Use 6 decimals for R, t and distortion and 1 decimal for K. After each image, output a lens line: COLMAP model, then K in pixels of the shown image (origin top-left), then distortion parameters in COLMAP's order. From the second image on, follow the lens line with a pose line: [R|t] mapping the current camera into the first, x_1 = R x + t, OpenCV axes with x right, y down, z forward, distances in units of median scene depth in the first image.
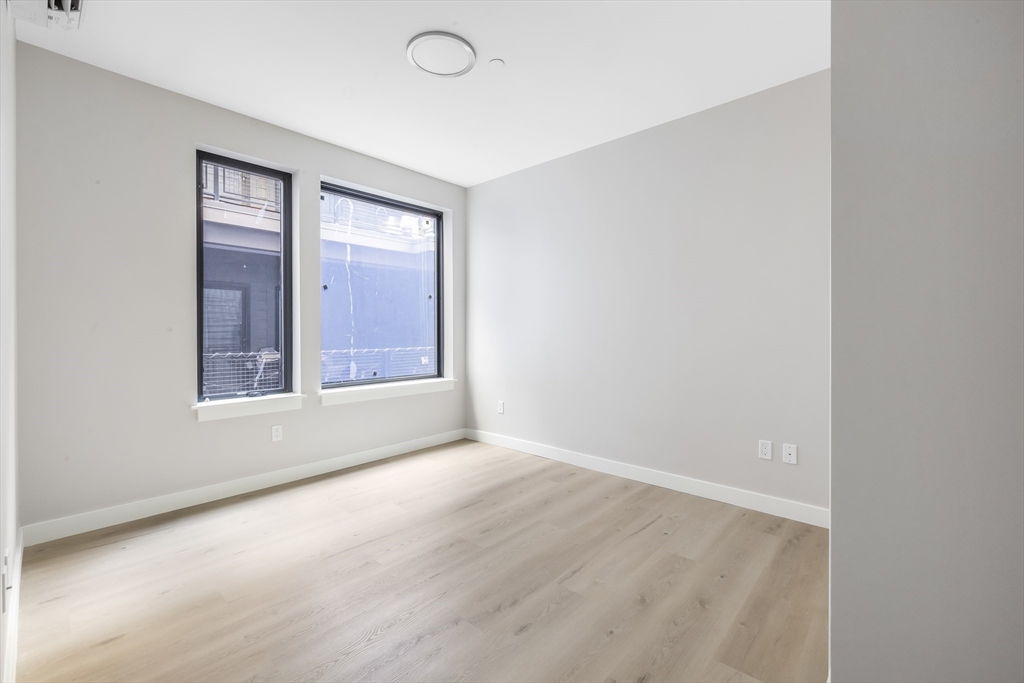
lens RADIAL K [[432.3, 0, 507.1], [0, 432.3, 335.5], [0, 0, 1]] dist [-0.000309, -0.000205]
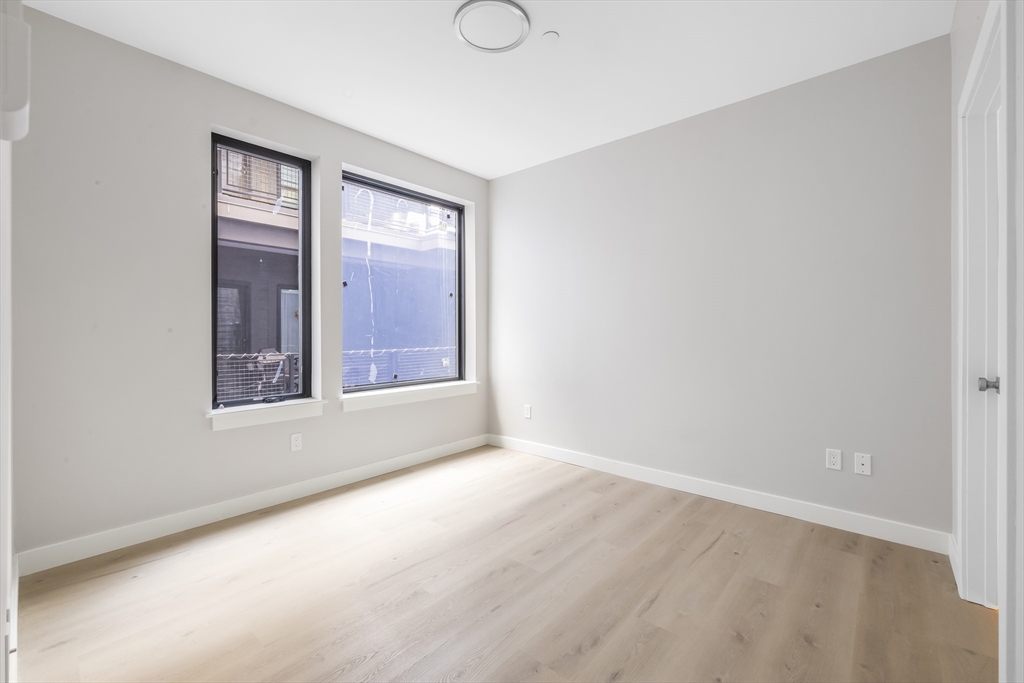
lens RADIAL K [[434.2, 0, 509.5], [0, 434.2, 333.0], [0, 0, 1]] dist [-0.000648, 0.000013]
pose [[0.999844, -0.000212, 0.017647, -0.095795], [0.000304, 0.999987, -0.005181, -0.001336], [-0.017646, 0.005186, 0.999831, 0.068002]]
